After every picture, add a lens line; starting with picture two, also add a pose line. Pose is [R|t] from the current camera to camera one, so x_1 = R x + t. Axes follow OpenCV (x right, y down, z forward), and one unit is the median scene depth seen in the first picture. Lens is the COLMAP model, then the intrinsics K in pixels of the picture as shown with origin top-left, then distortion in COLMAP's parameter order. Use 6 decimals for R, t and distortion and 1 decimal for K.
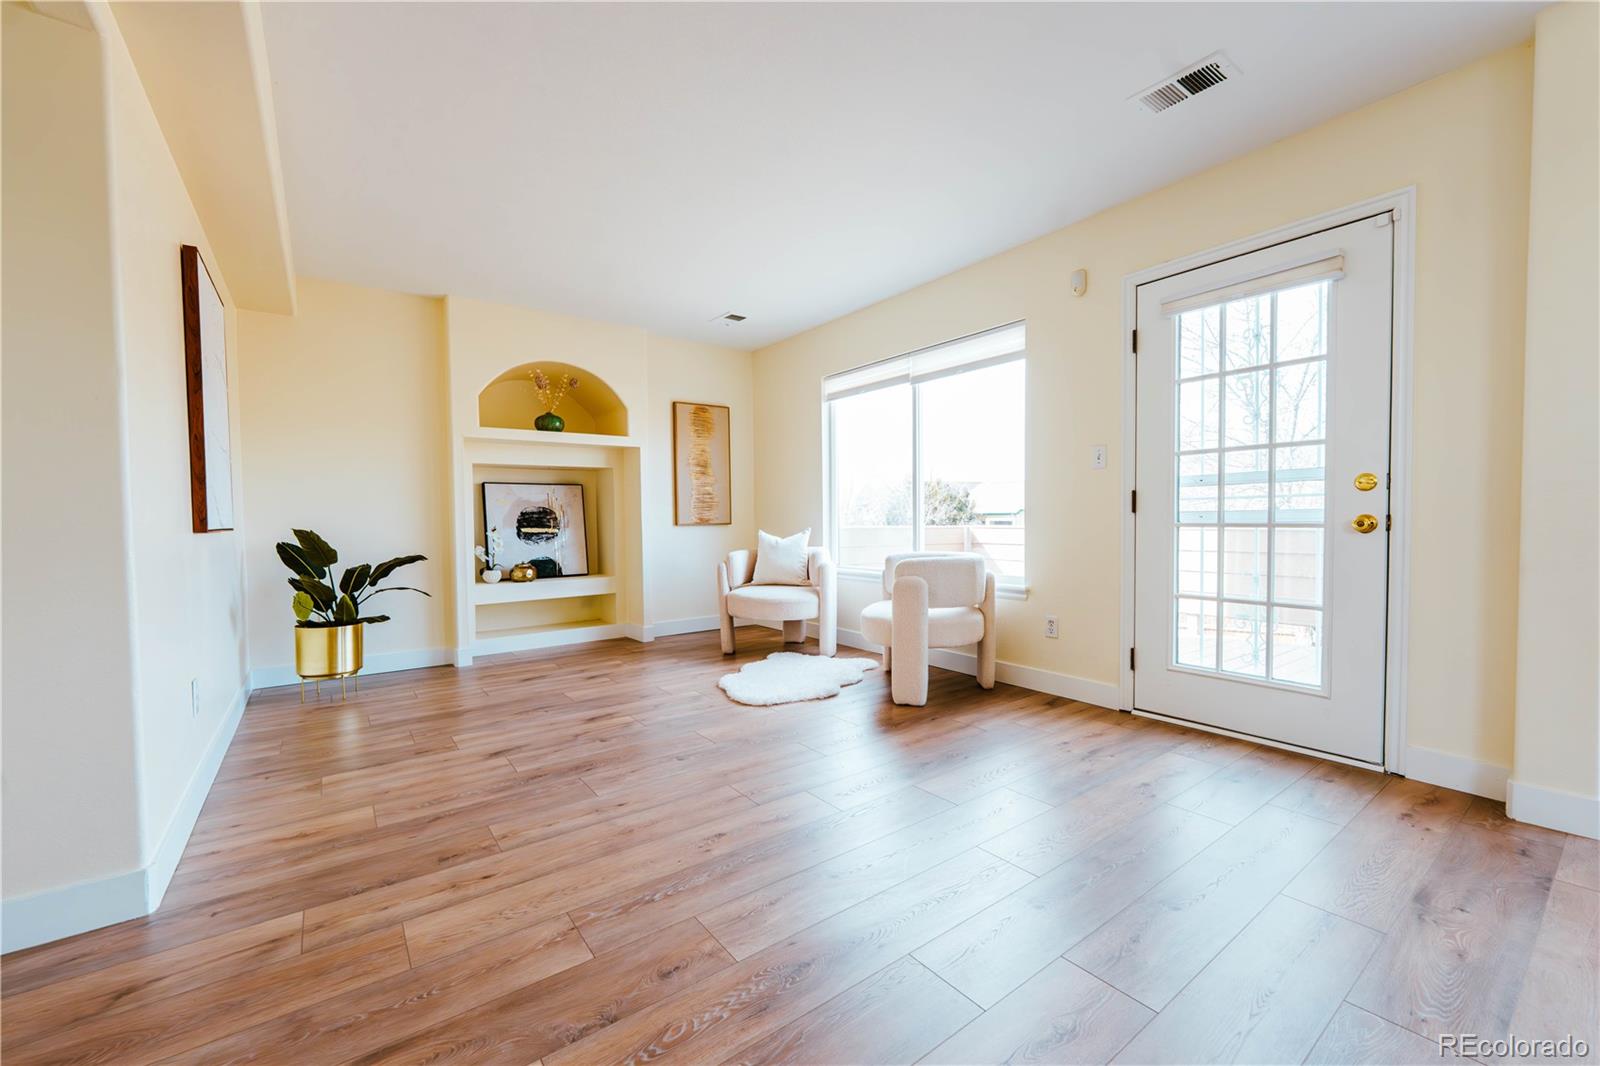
lens RADIAL K [[645.1, 0, 801.9], [0, 645.1, 541.8], [0, 0, 1]] dist [0.000976, -0.000454]
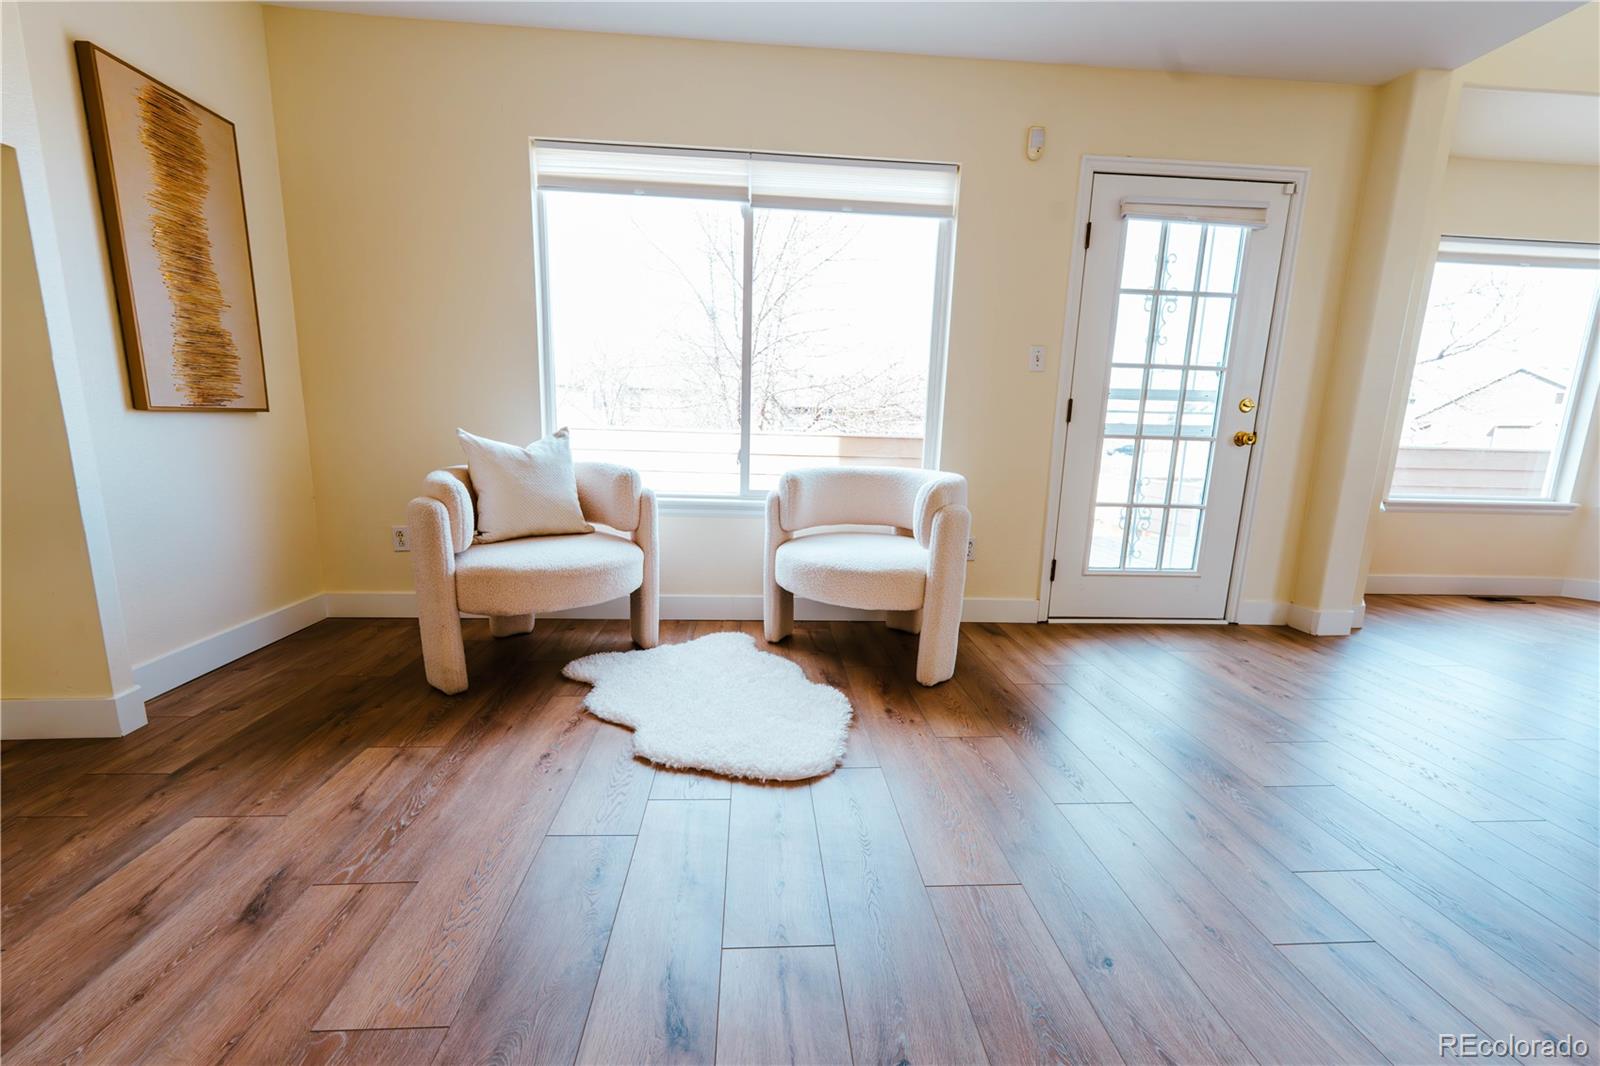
lens RADIAL K [[645.1, 0, 805.9], [0, 645.1, 541.7], [0, 0, 1]] dist [0.000976, -0.000454]
pose [[0.538925, -0.128189, 0.832543, -0.533165], [-0.003686, 0.987985, 0.154509, -0.016221], [-0.842346, -0.086337, 0.531977, 0.806824]]
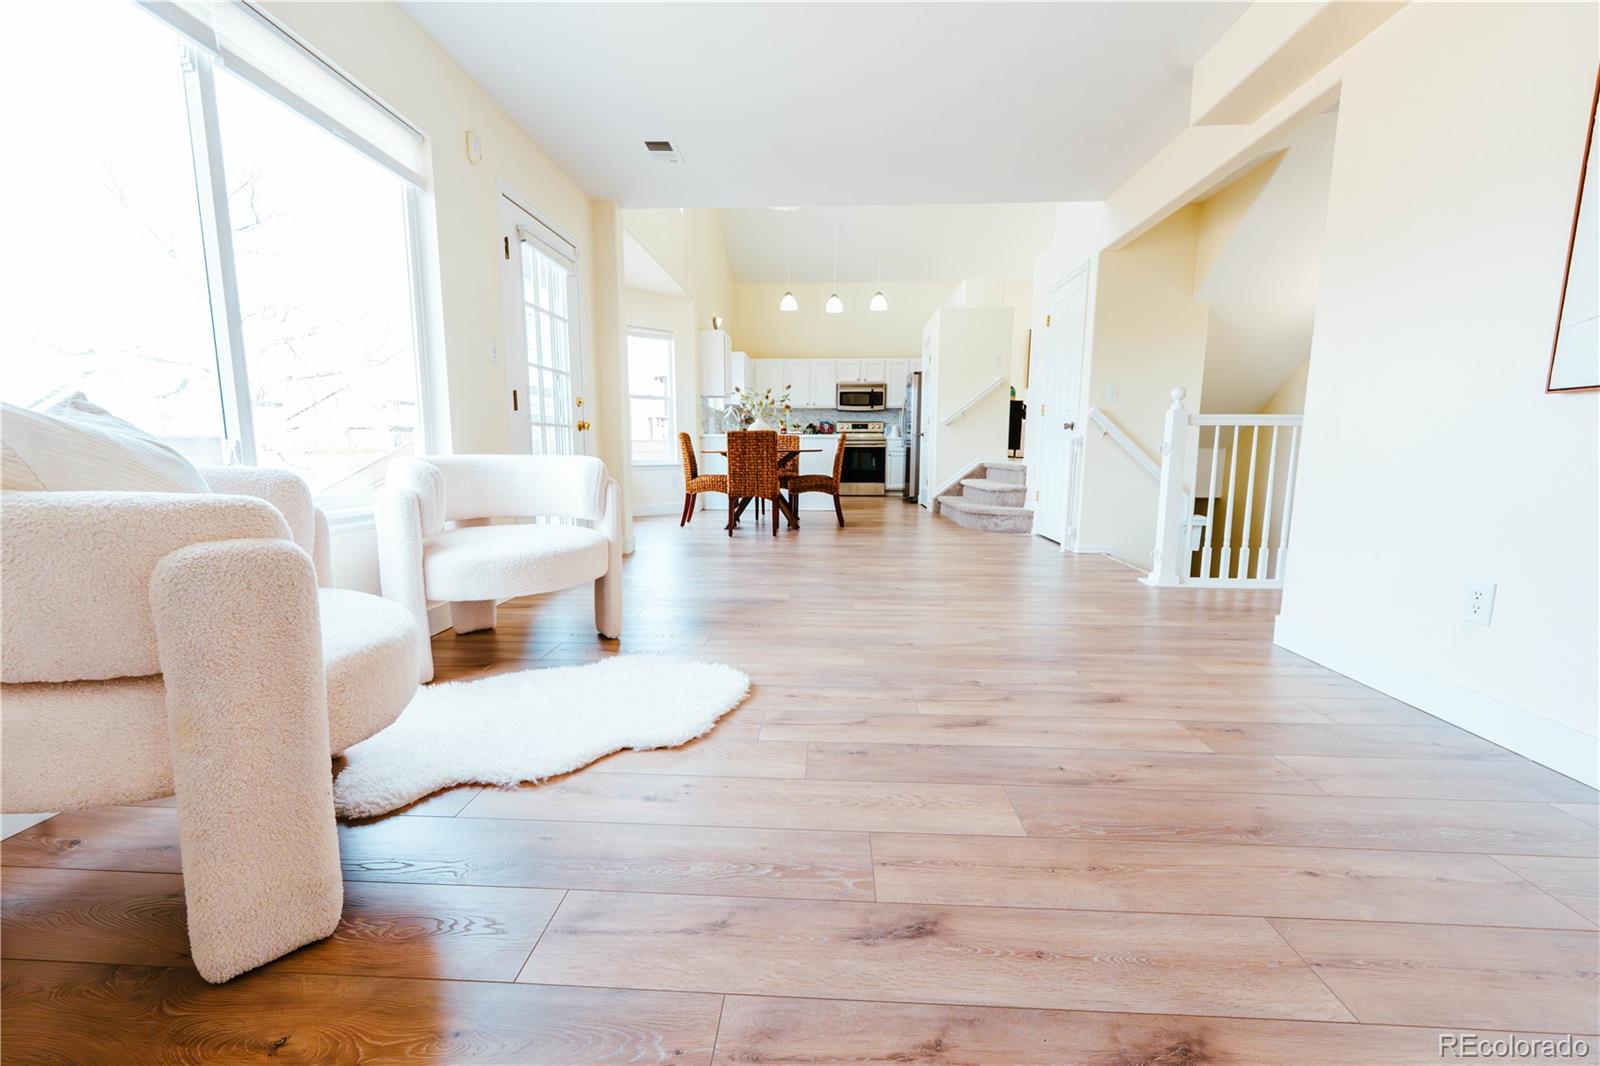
lens RADIAL K [[645.1, 0, 797.7], [0, 645.1, 540.7], [0, 0, 1]] dist [0.000976, -0.000454]
pose [[-0.769892, -0.086933, 0.632225, -0.566841], [0.027367, 0.985270, 0.168804, 0.001901], [-0.637587, 0.147263, -0.756172, 1.554138]]
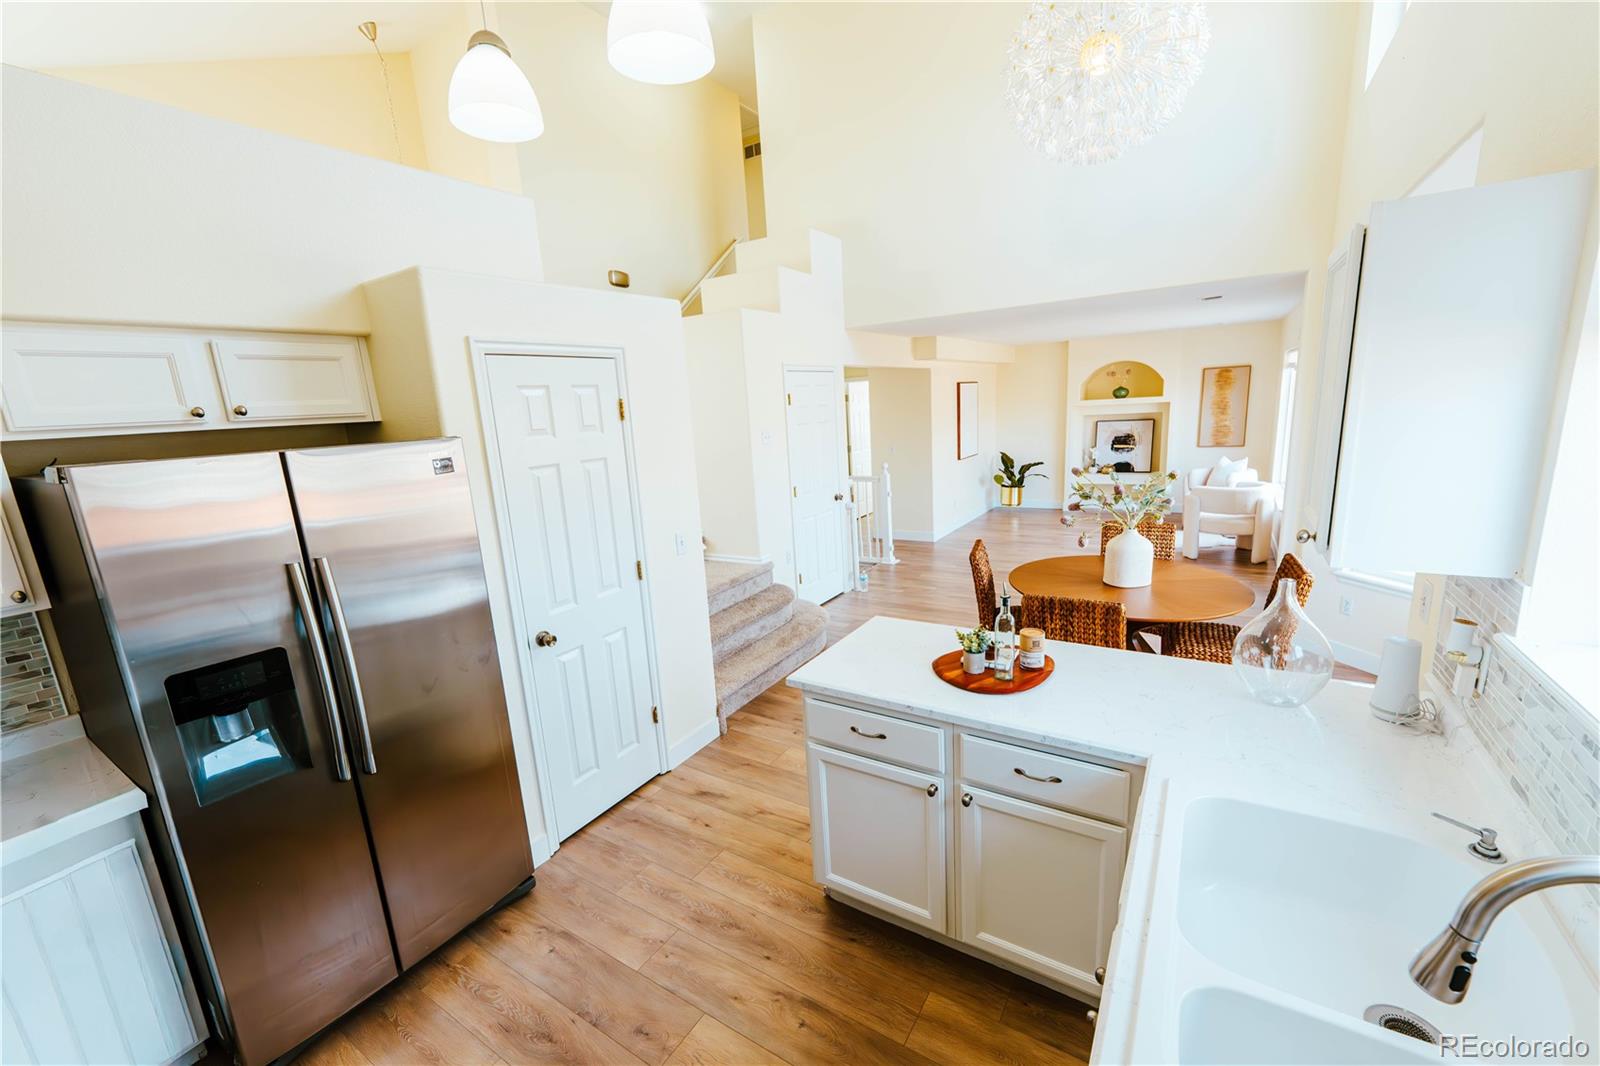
lens RADIAL K [[645.1, 0, 801.7], [0, 645.1, 535.2], [0, 0, 1]] dist [0.000976, -0.000454]
pose [[0.358318, 0.179156, -0.916249, 1.698955], [0.021449, 0.979576, 0.199926, -0.268112], [0.933353, -0.091289, 0.347157, -0.901296]]
